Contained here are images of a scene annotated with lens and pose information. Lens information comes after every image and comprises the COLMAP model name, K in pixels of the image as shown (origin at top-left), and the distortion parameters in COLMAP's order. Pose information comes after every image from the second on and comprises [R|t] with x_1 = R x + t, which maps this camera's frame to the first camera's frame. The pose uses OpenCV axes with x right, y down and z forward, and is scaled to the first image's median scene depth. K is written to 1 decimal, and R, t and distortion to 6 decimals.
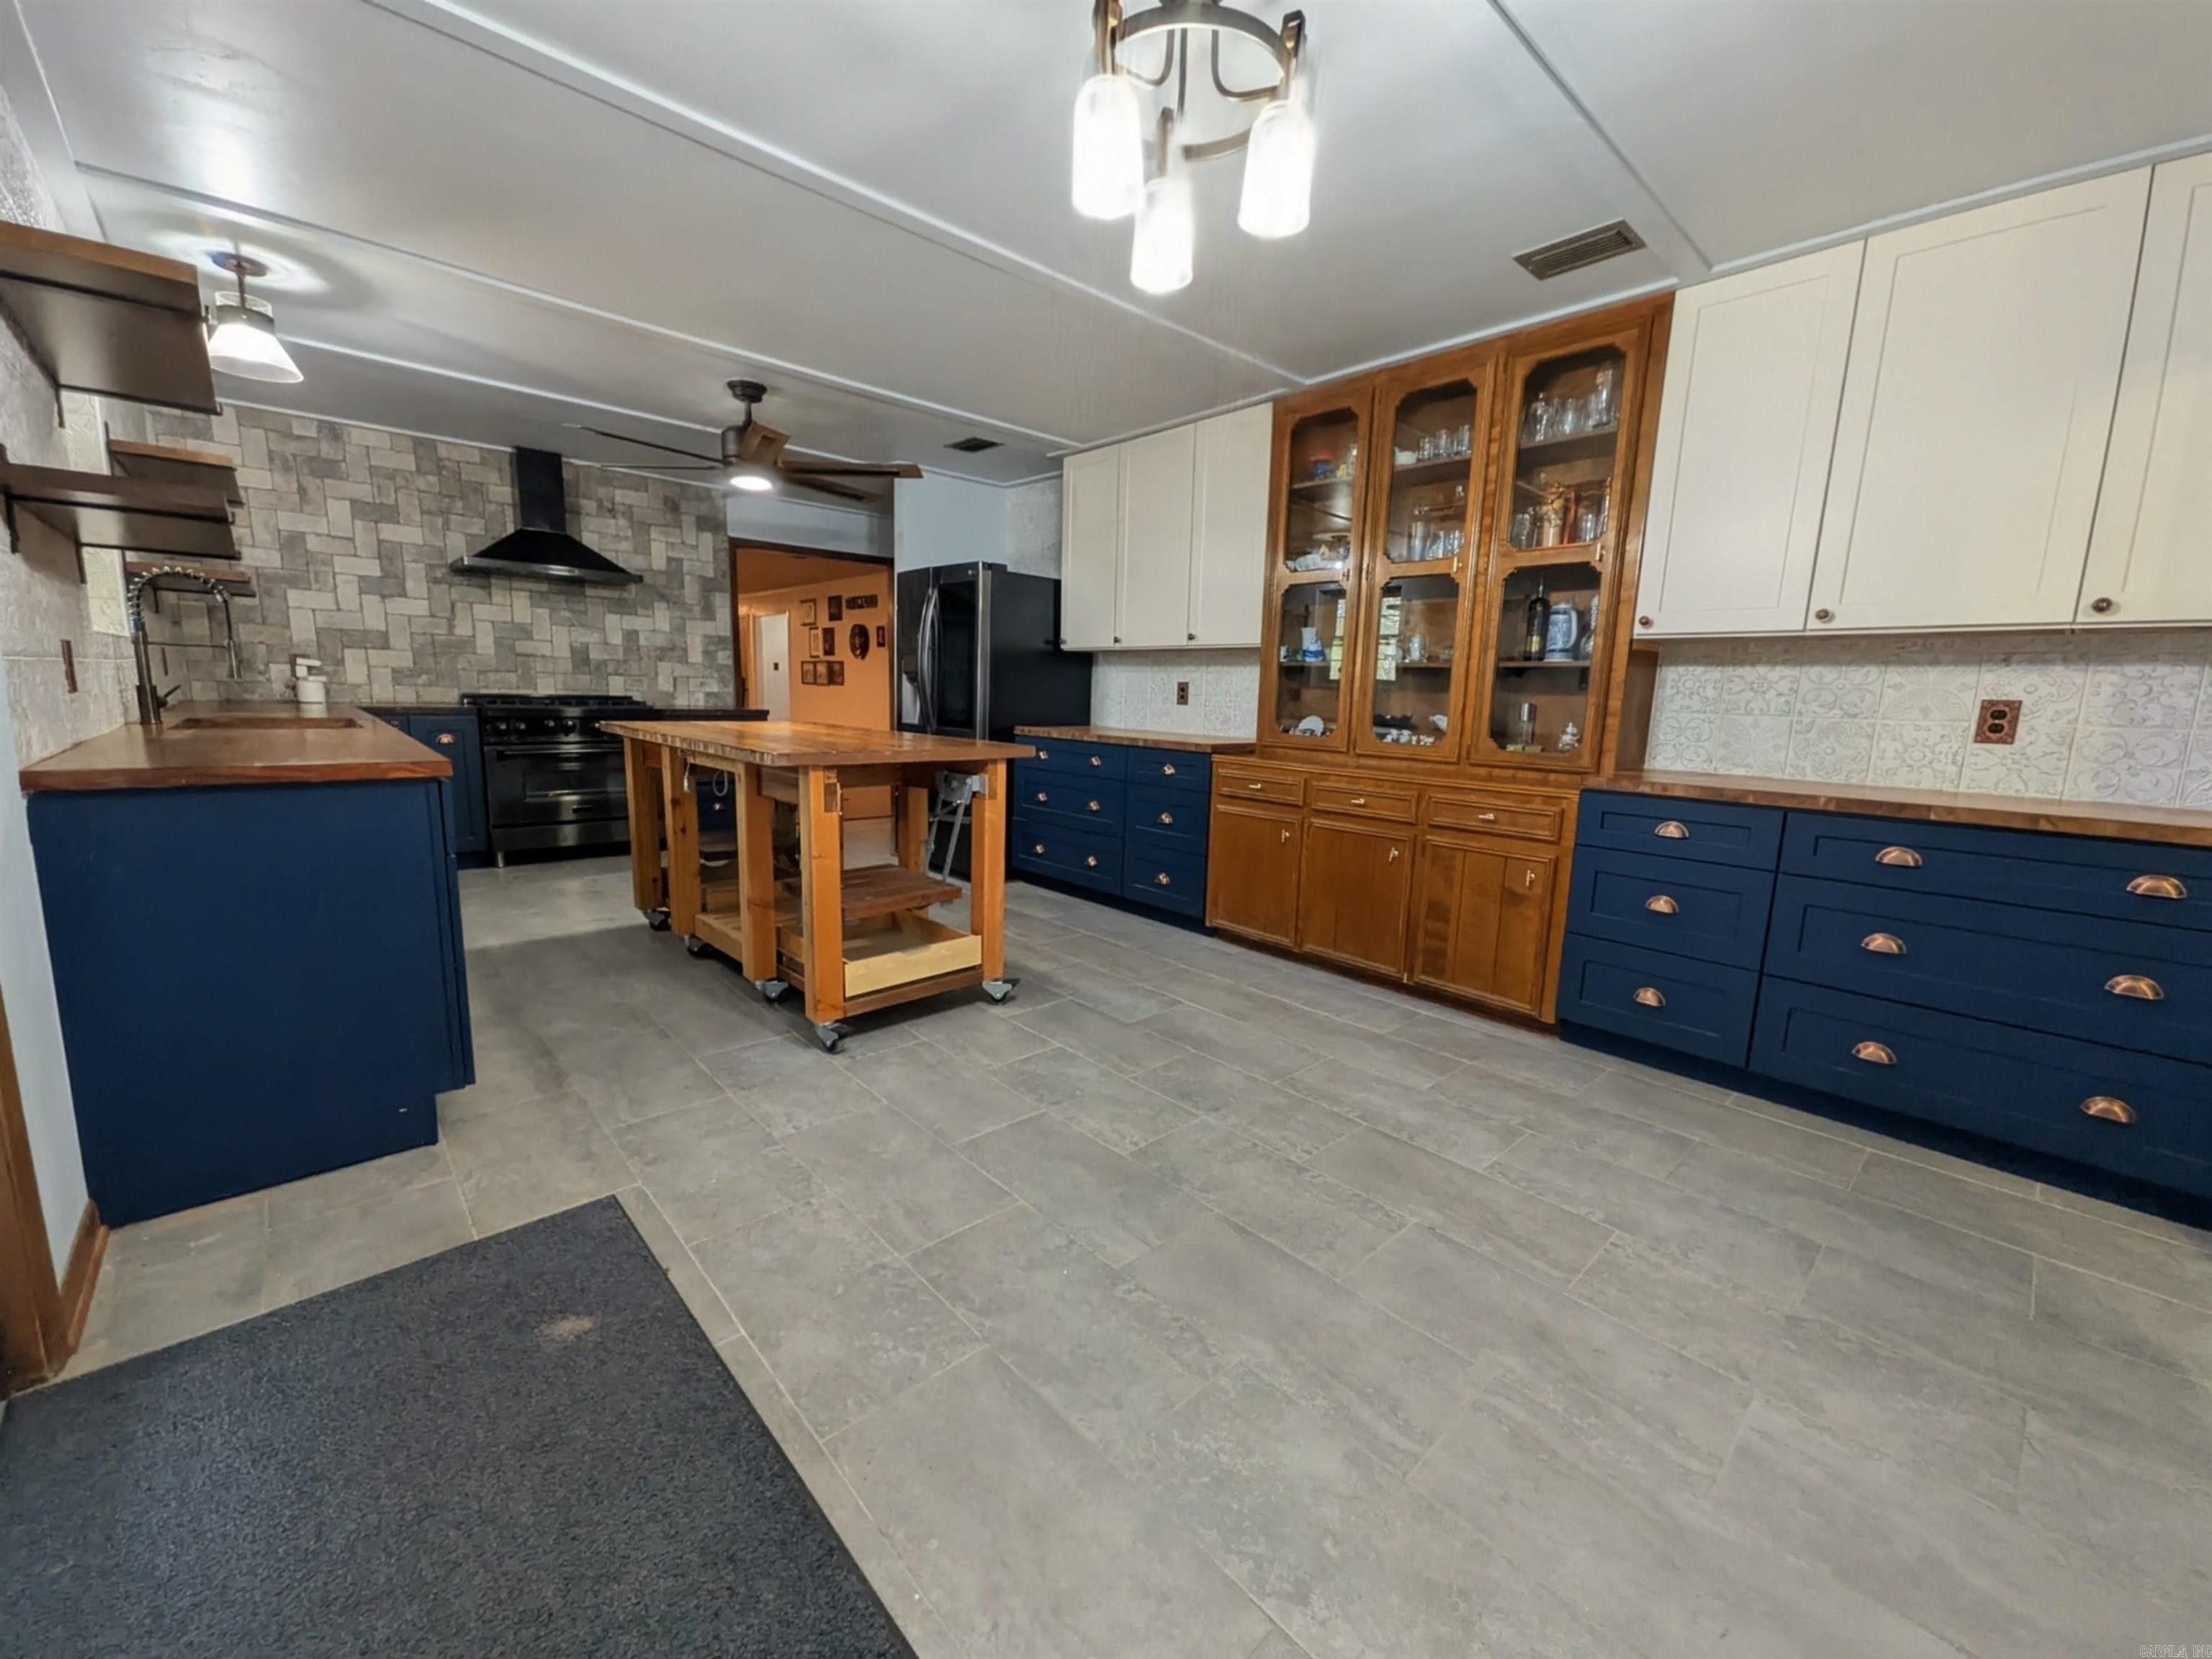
lens RADIAL K [[872.9, 0, 1113.5], [0, 872.9, 828.3], [0, 0, 1]] dist [0.004876, -0.000101]
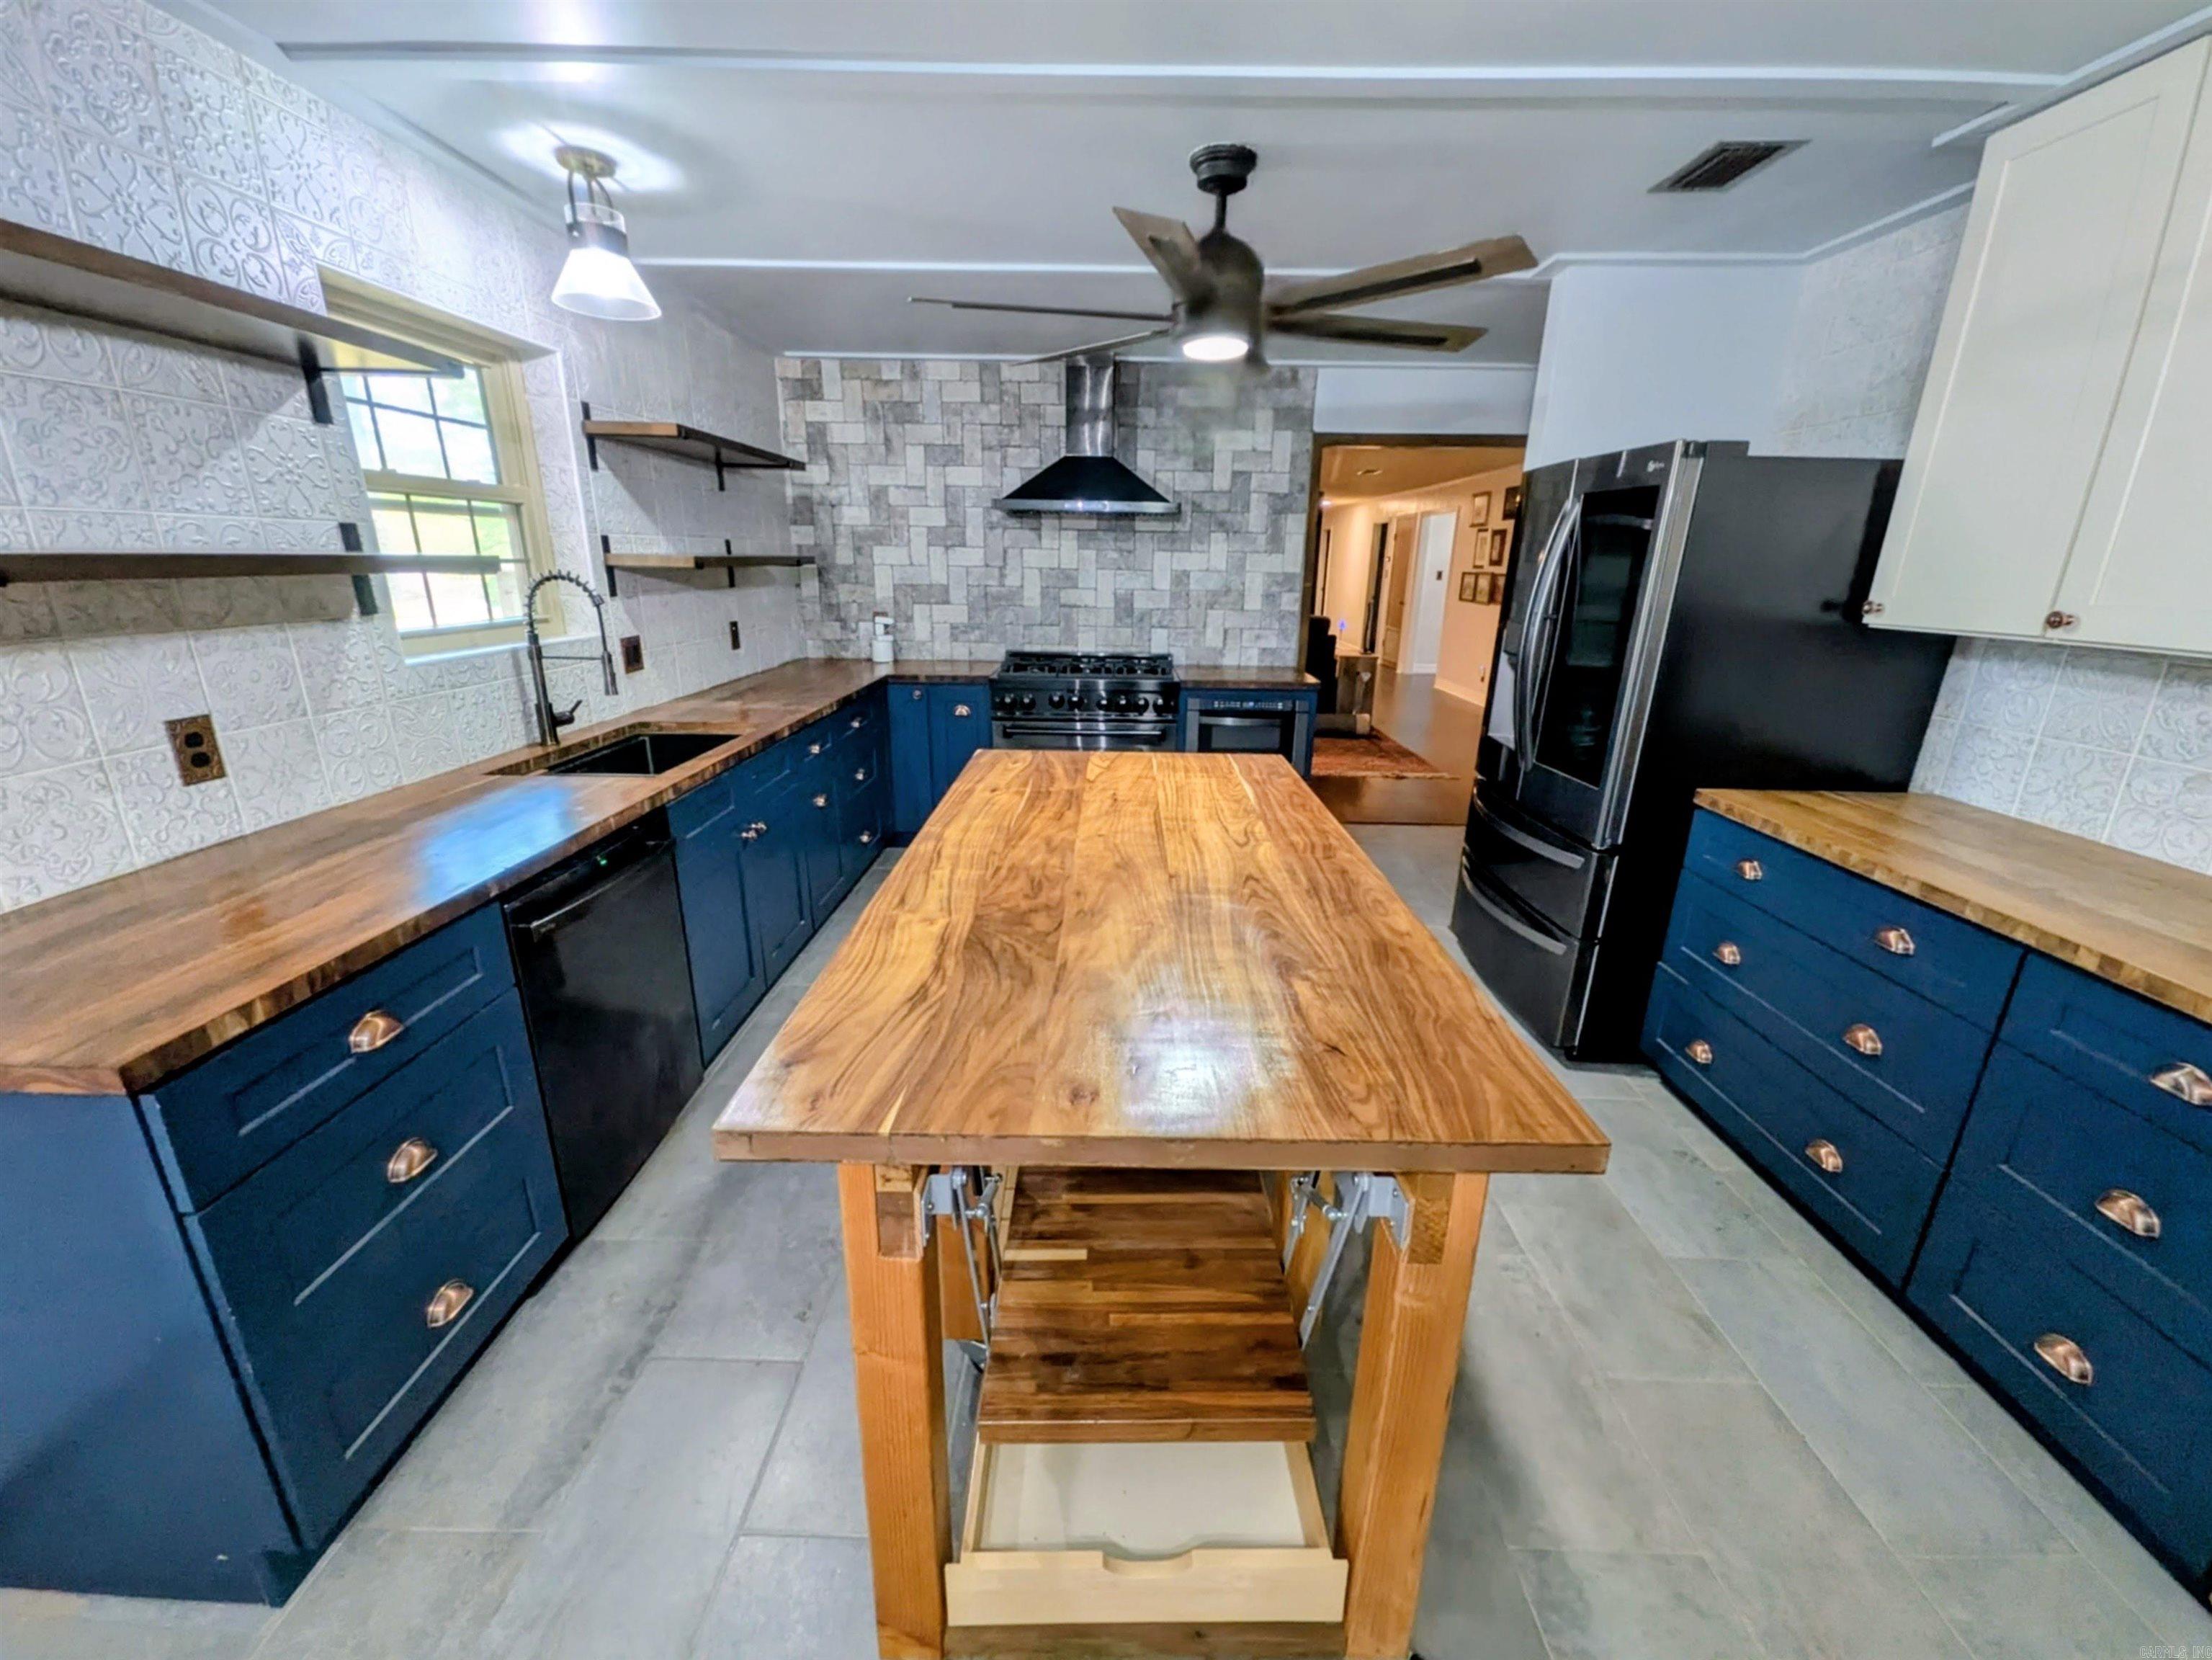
lens RADIAL K [[873.0, 0, 1113.5], [0, 873.0, 828.8], [0, 0, 1]] dist [0.004876, -0.000101]
pose [[0.725433, 0.186155, -0.662641, -0.021813], [-0.101407, 0.981132, 0.164612, -0.136290], [0.680781, -0.052219, 0.730623, 0.406353]]
